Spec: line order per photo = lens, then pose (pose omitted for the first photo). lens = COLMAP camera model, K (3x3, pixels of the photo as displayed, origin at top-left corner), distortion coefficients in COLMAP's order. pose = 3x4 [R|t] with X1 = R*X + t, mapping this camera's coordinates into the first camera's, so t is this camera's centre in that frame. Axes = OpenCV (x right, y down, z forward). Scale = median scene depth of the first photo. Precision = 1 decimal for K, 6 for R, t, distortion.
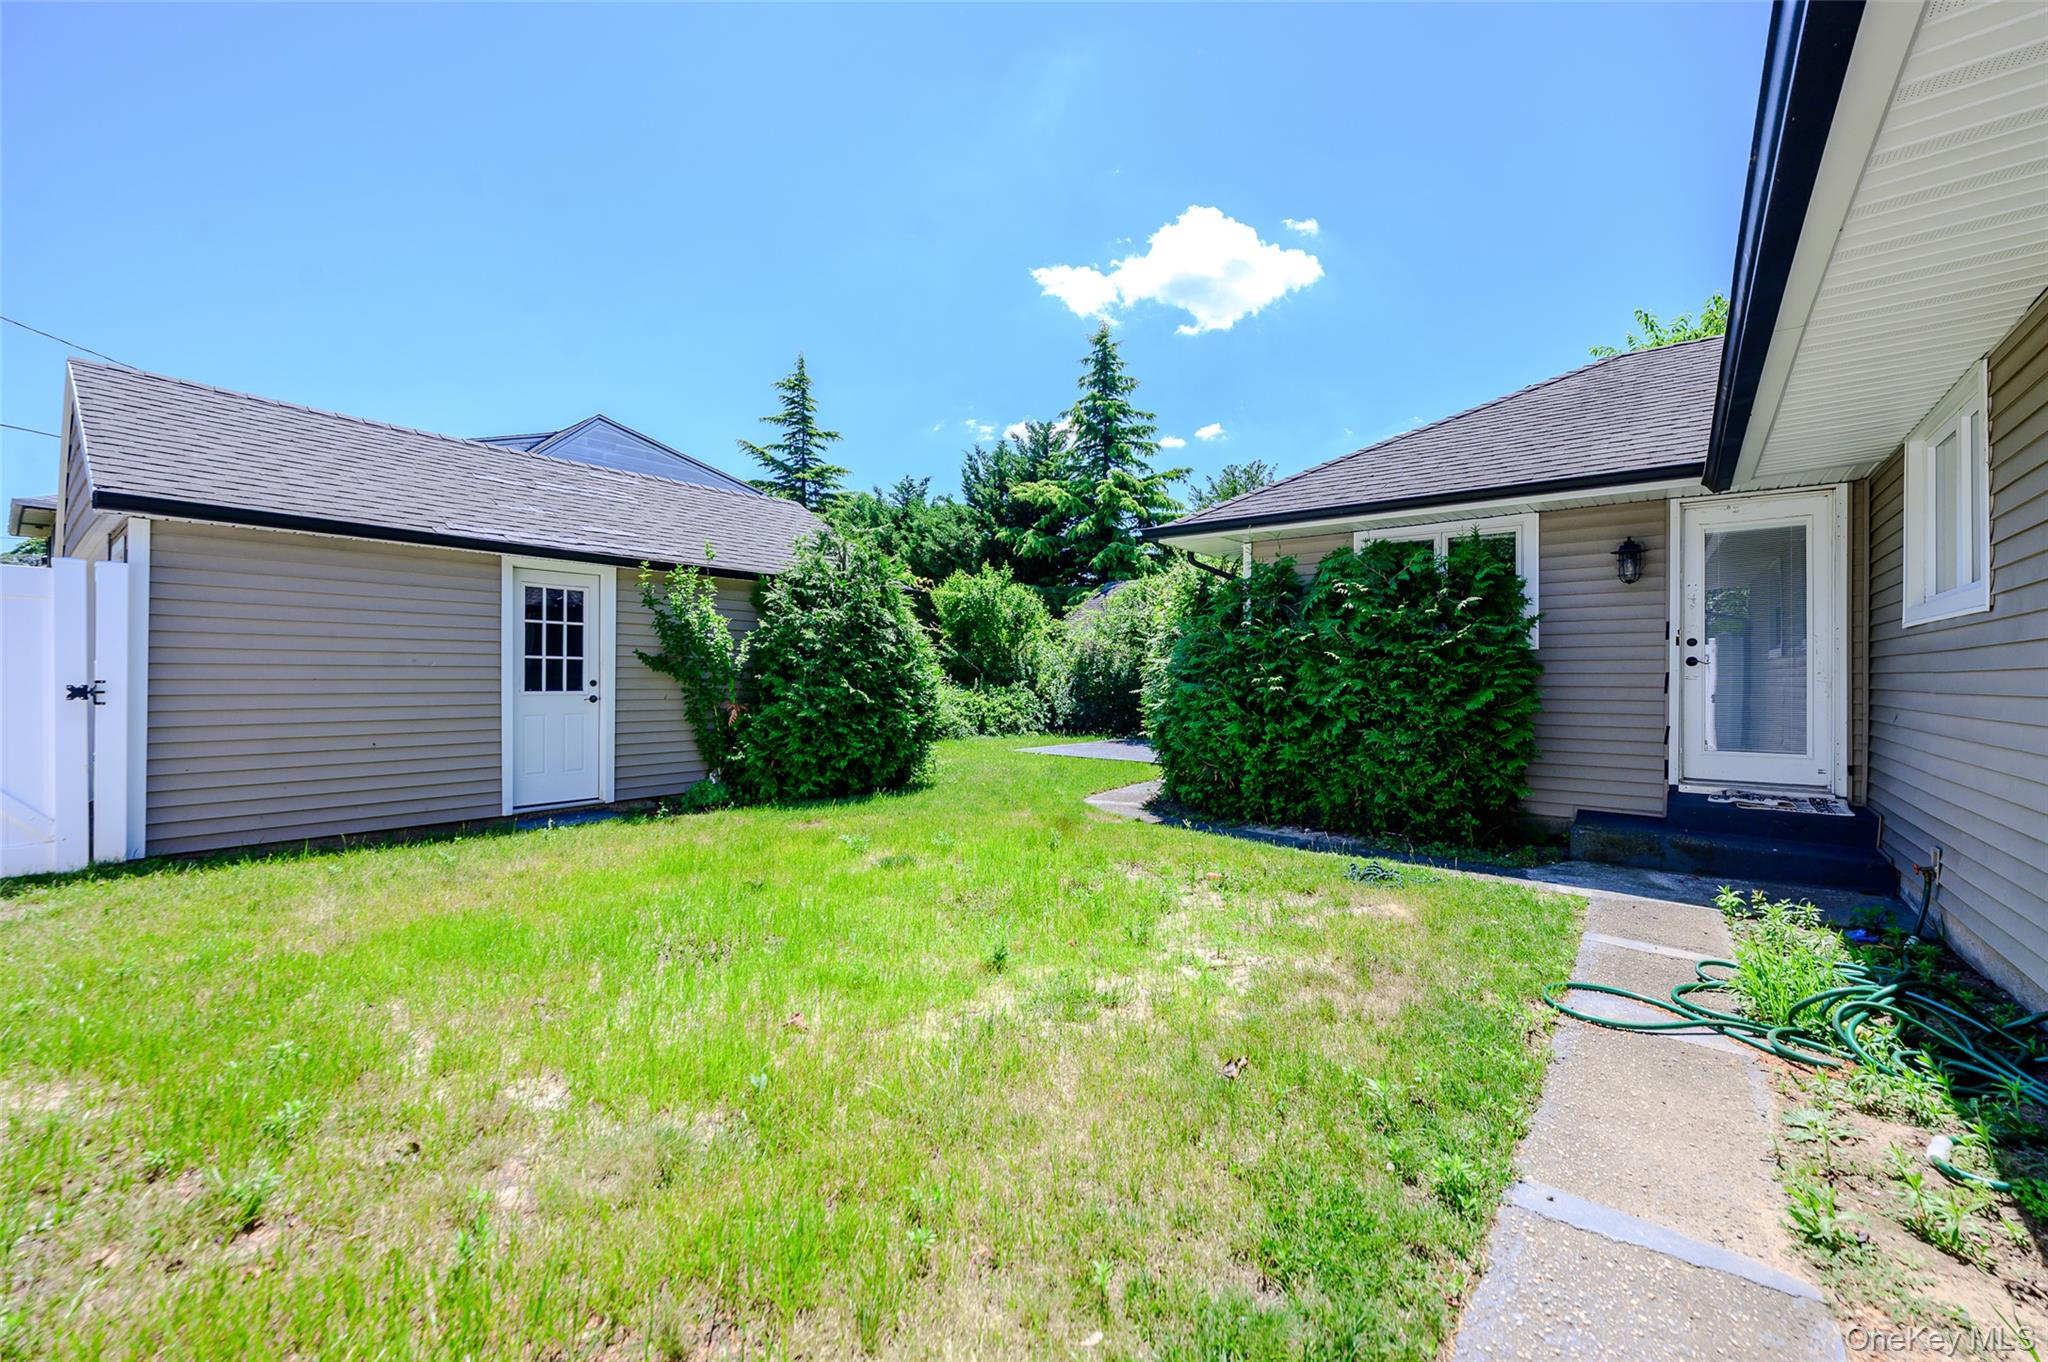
lens RADIAL K [[823.0, 0, 1029.7], [0, 823.0, 676.8], [0, 0, 1]] dist [-0.000511, -0.000247]
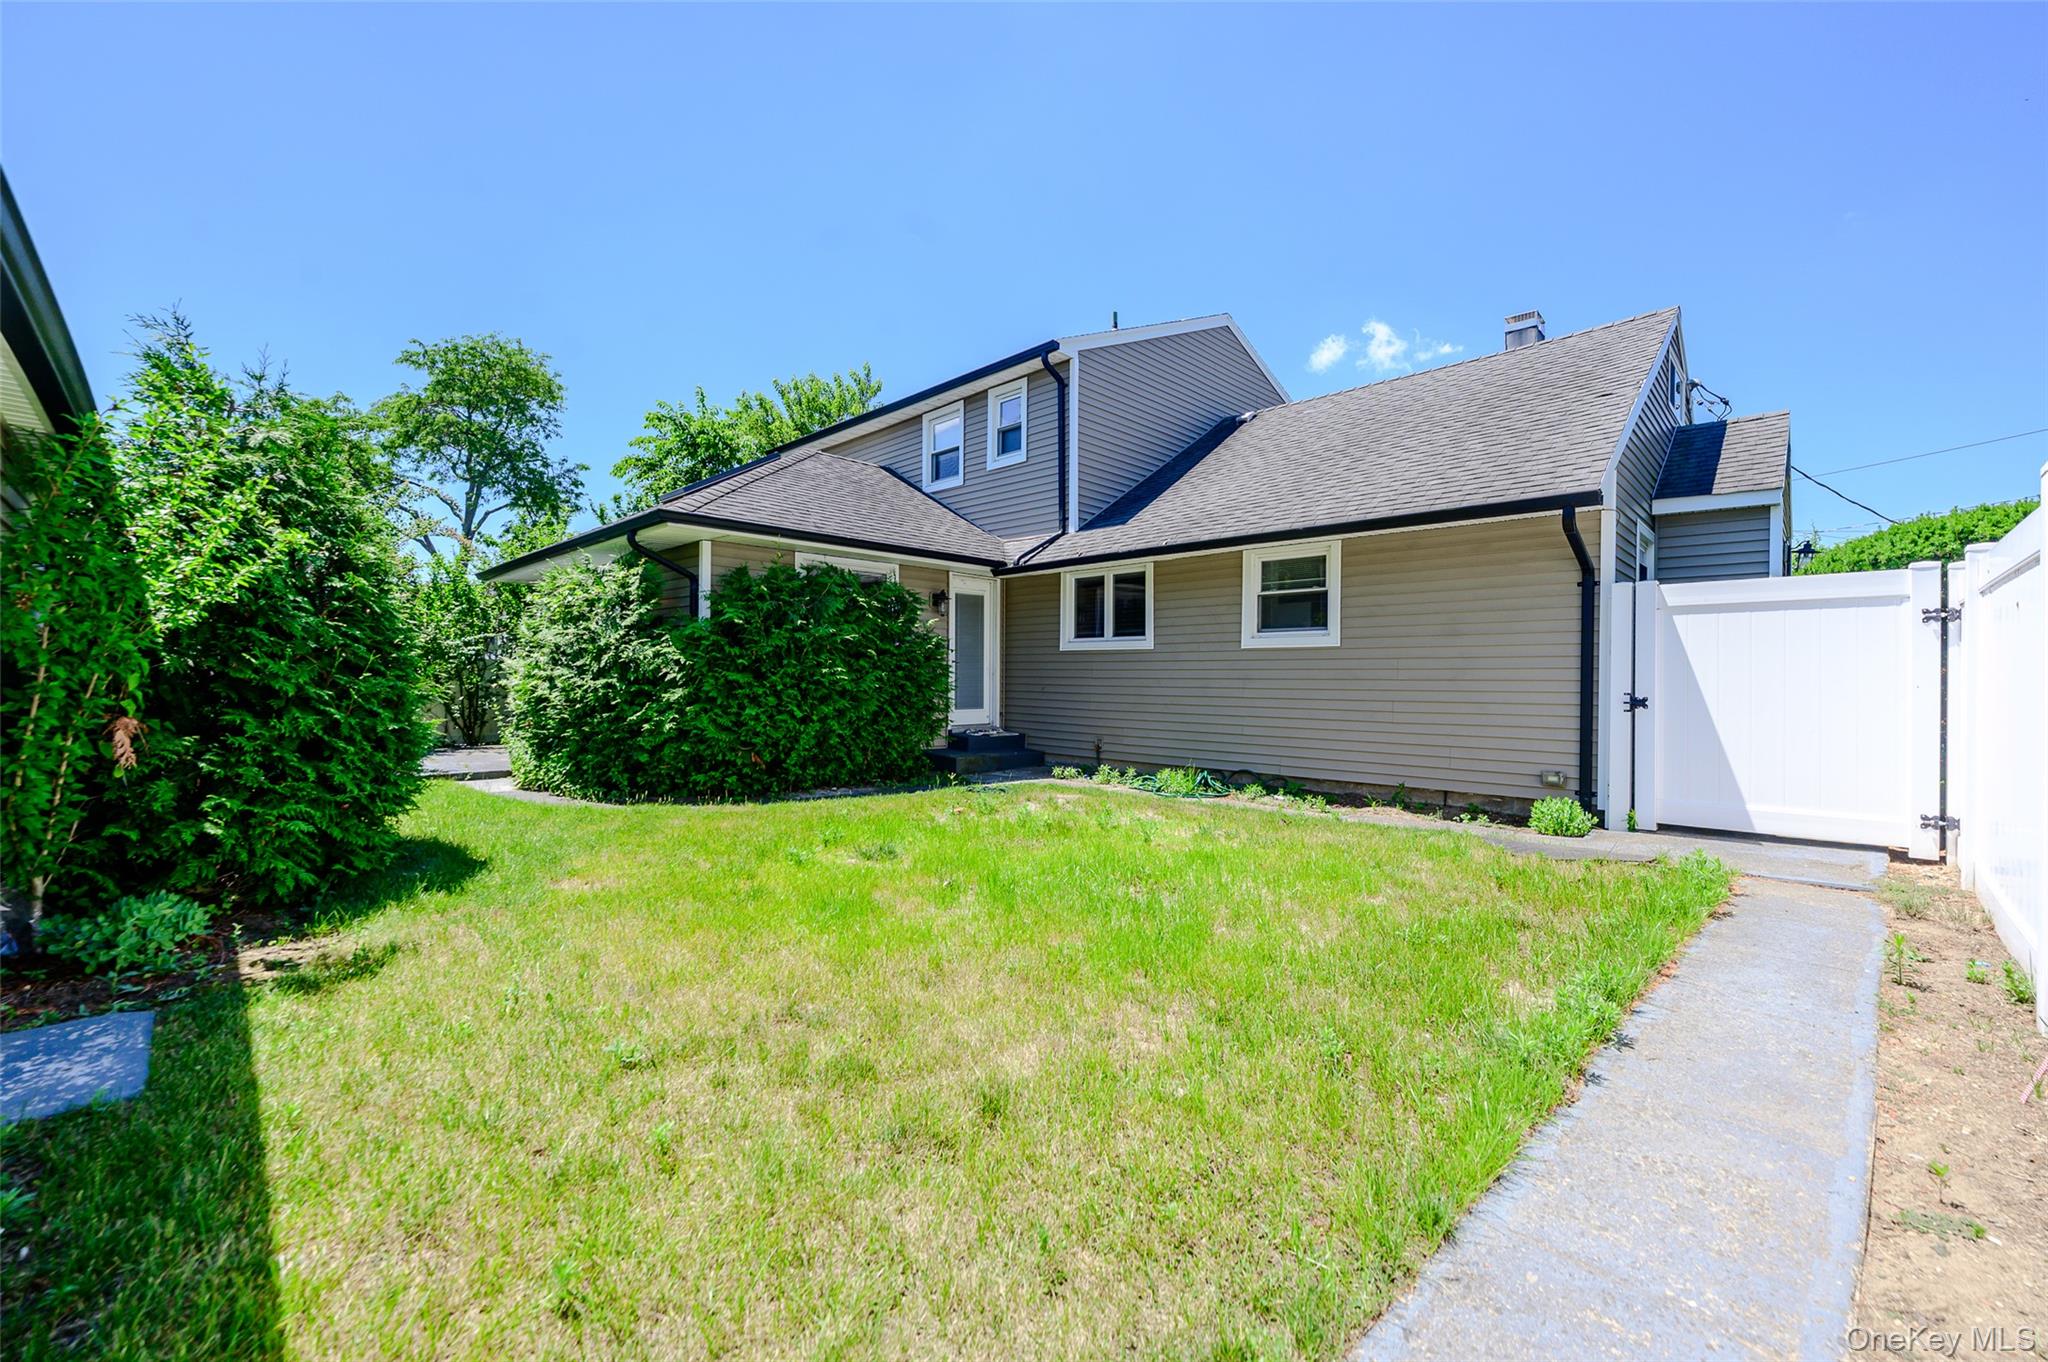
lens RADIAL K [[823.0, 0, 1029.7], [0, 823.0, 676.8], [0, 0, 1]] dist [-0.000511, -0.000247]
pose [[0.089267, -0.001086, 0.996007, -0.840897], [0.000161, 0.999999, 0.001076, 0.012091], [-0.996008, 0.000065, 0.089268, 0.557849]]
